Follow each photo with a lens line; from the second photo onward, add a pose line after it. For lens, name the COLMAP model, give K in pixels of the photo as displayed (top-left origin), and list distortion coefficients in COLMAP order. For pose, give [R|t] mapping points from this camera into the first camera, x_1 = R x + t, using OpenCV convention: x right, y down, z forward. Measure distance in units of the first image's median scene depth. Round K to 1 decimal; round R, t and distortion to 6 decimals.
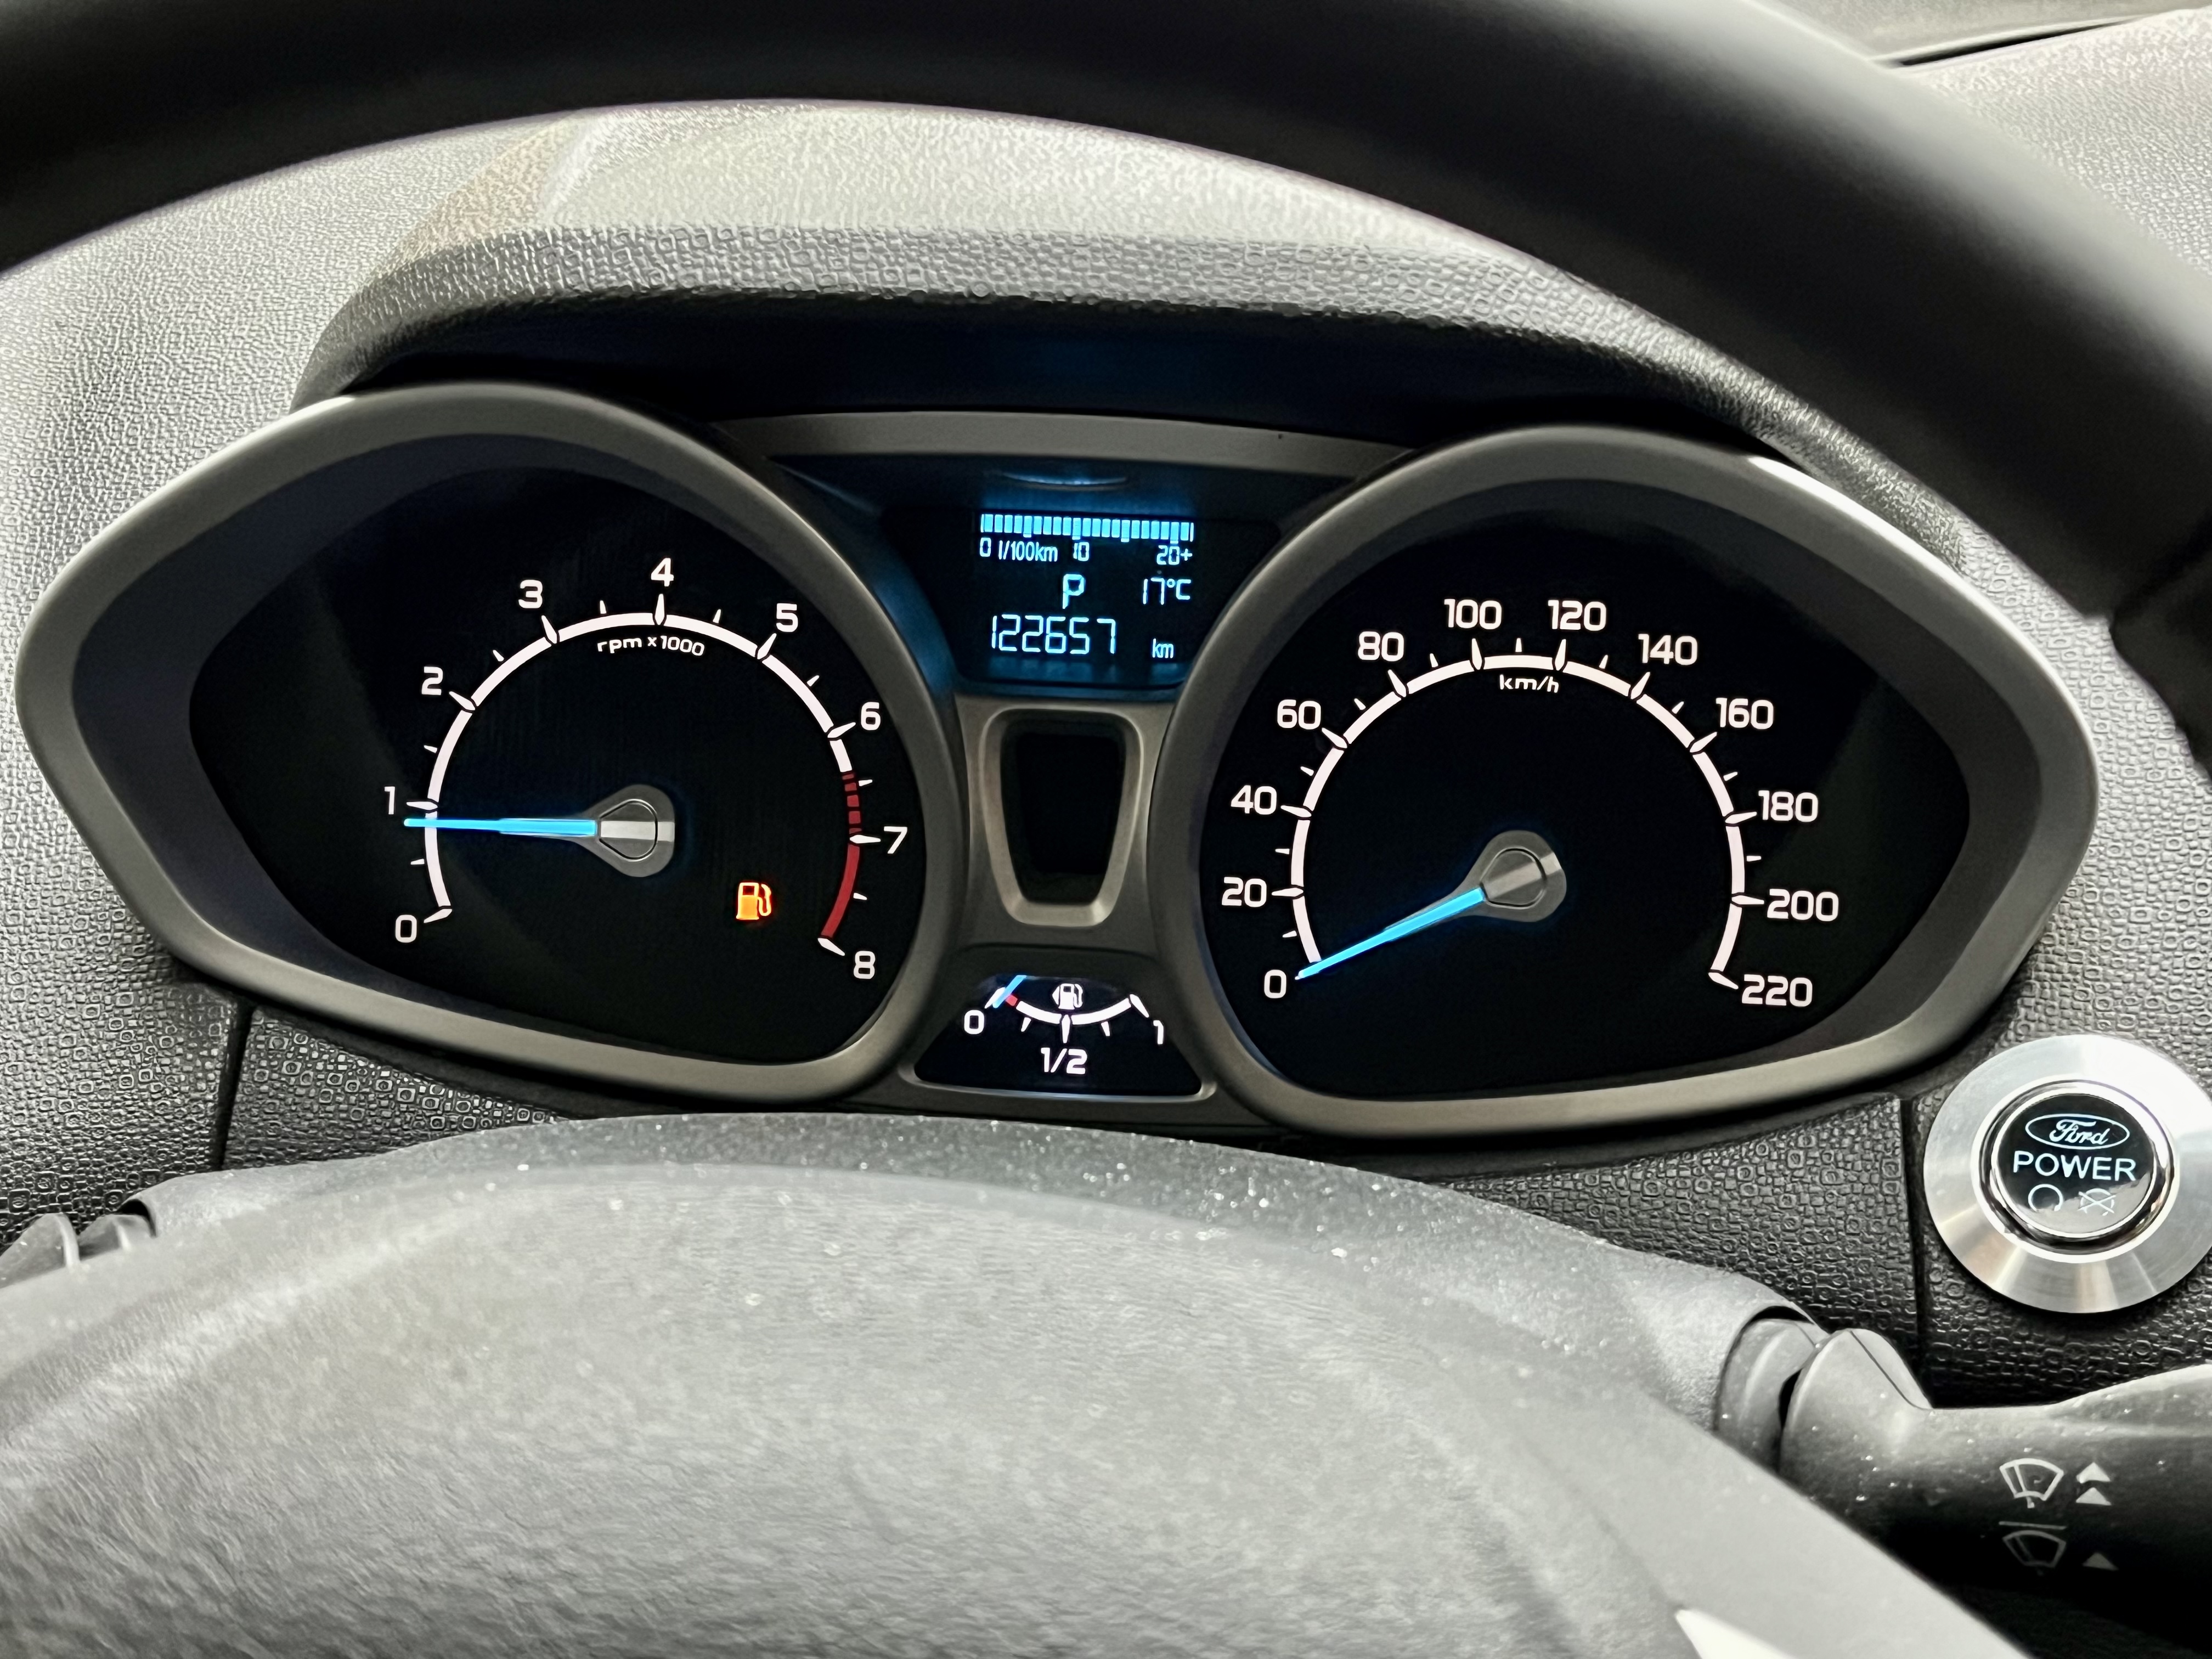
lens RADIAL K [[3074.0, 0, 1106.0], [0, 3074.0, 829.5], [0, 0, 1]] dist [0.059972, 0.003849]
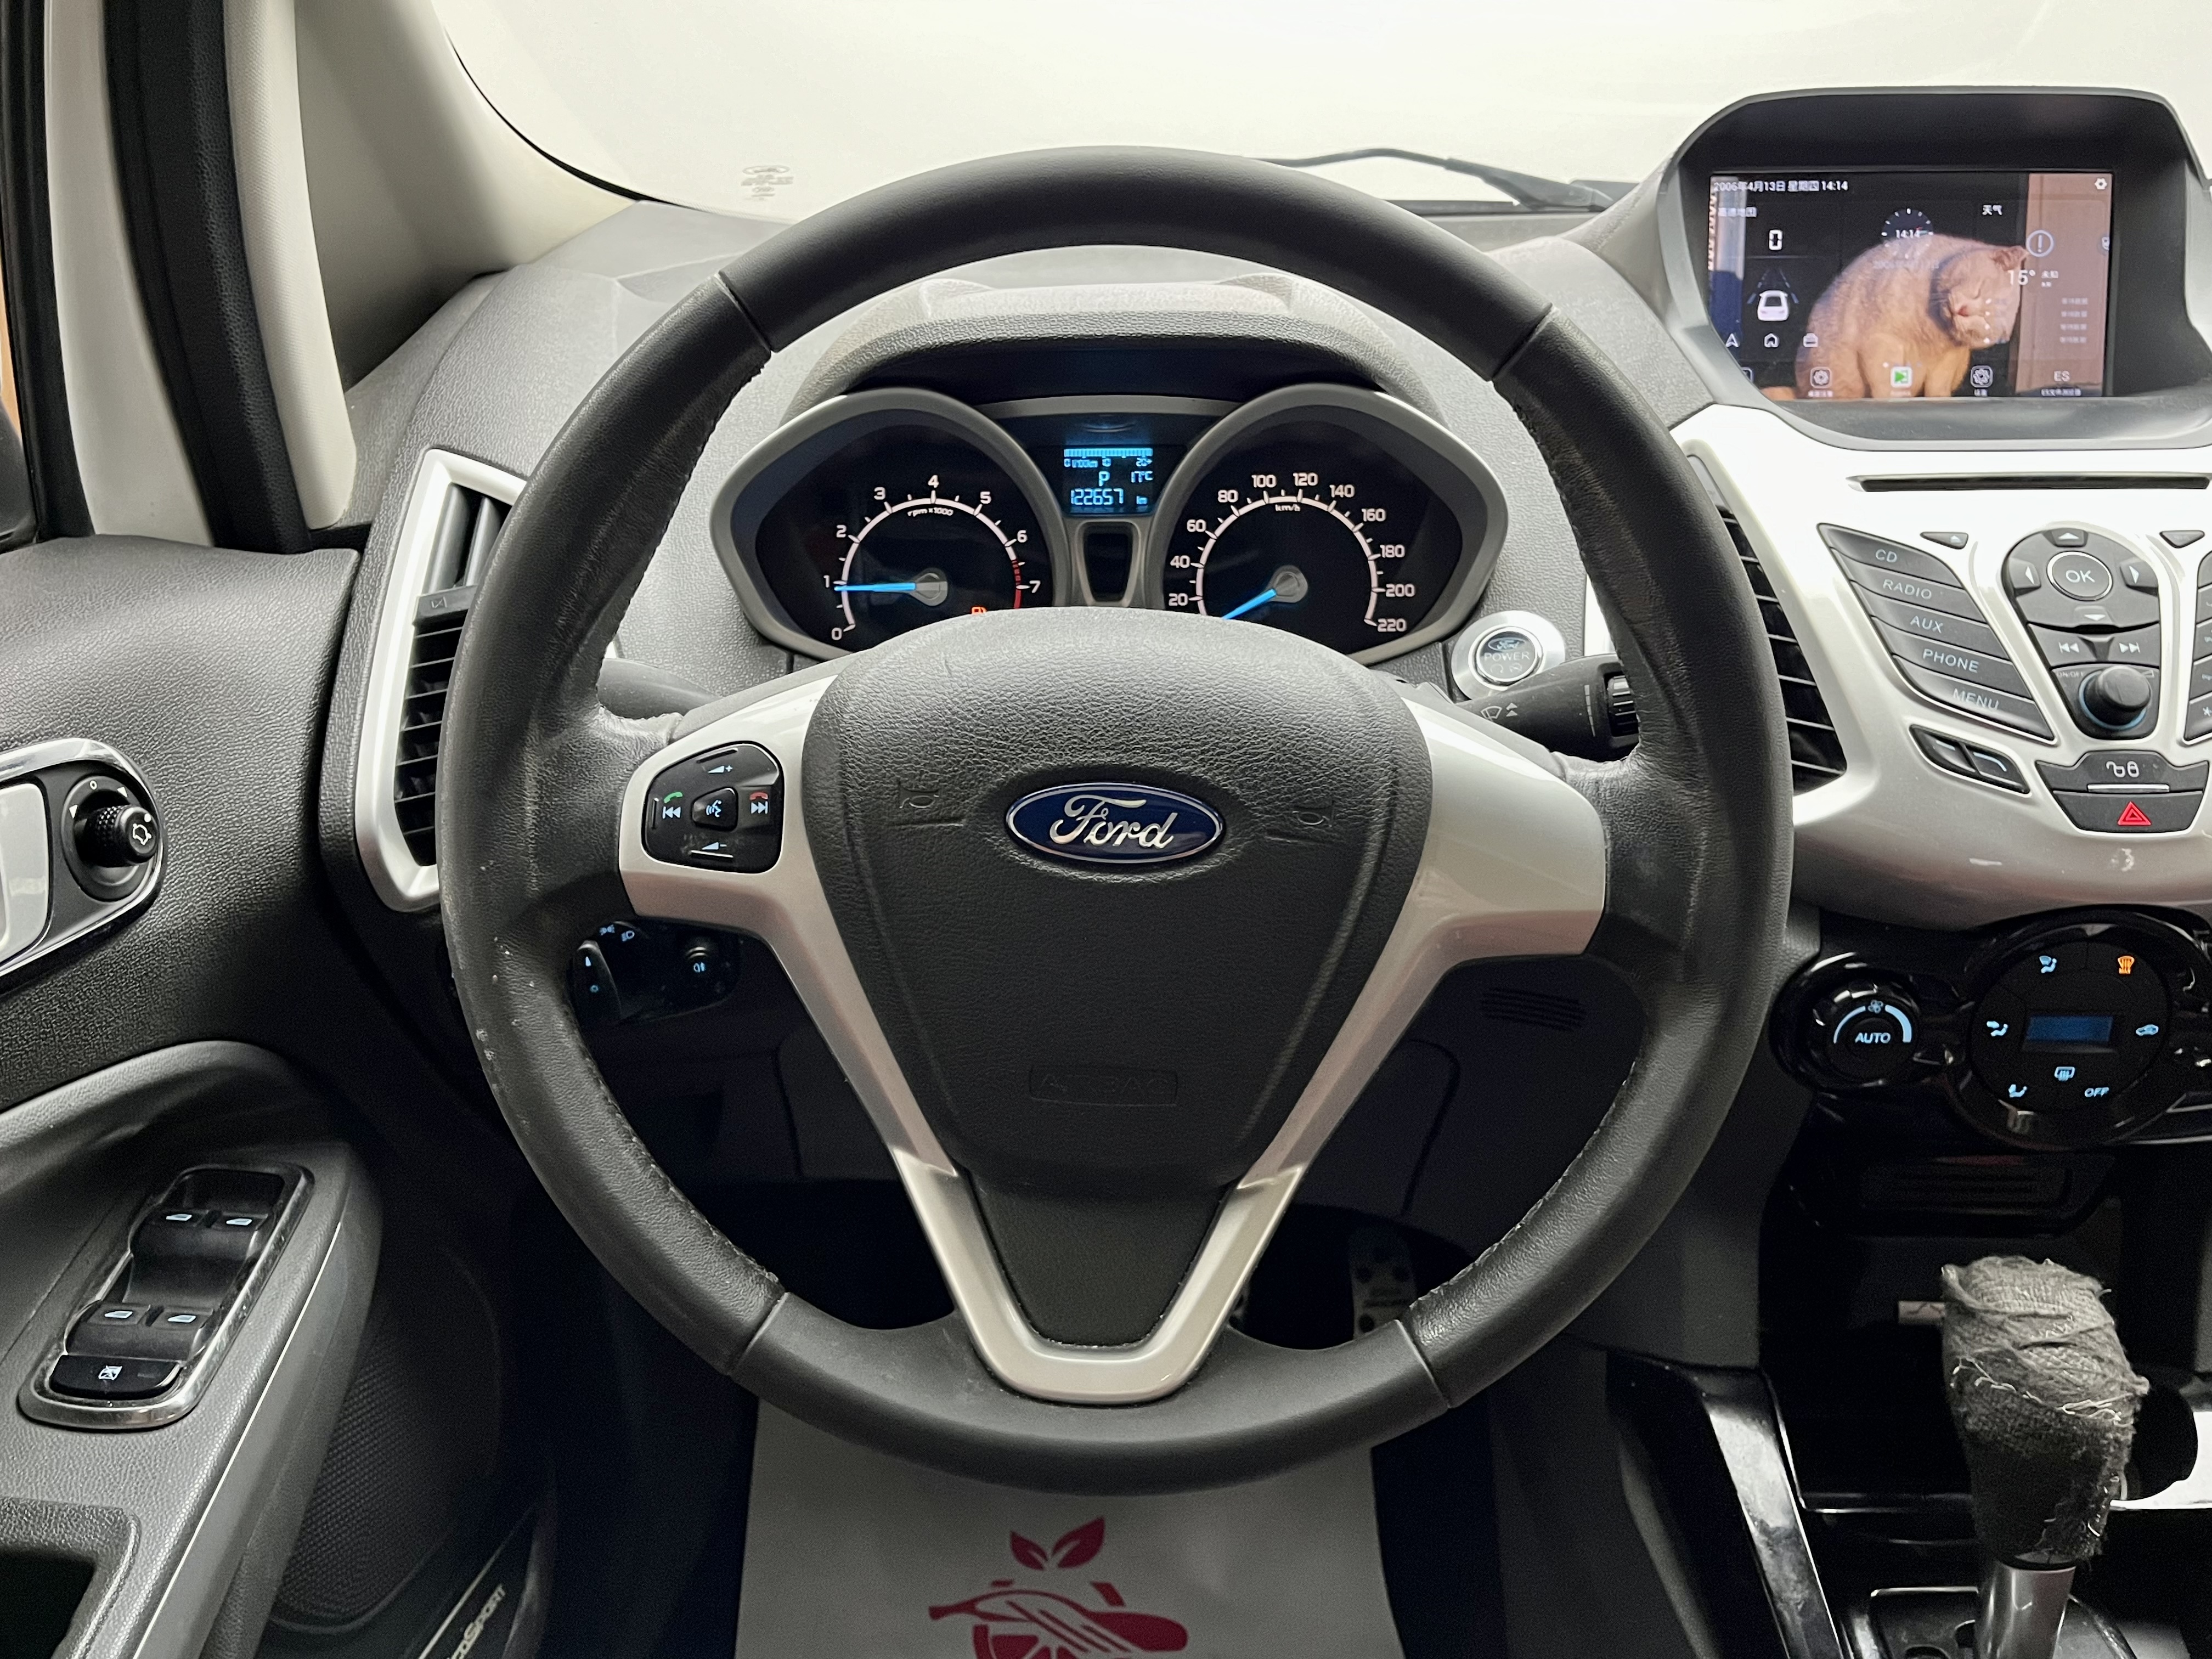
lens RADIAL K [[1786.0, 0, 1106.0], [0, 1786.0, 829.5], [0, 0, 1]] dist [0.003203, -0.000084]
pose [[0.995773, -0.059971, 0.069570, -0.125760], [0.057878, 0.997819, 0.031723, 0.158452], [-0.071321, -0.027563, 0.997073, -0.440170]]
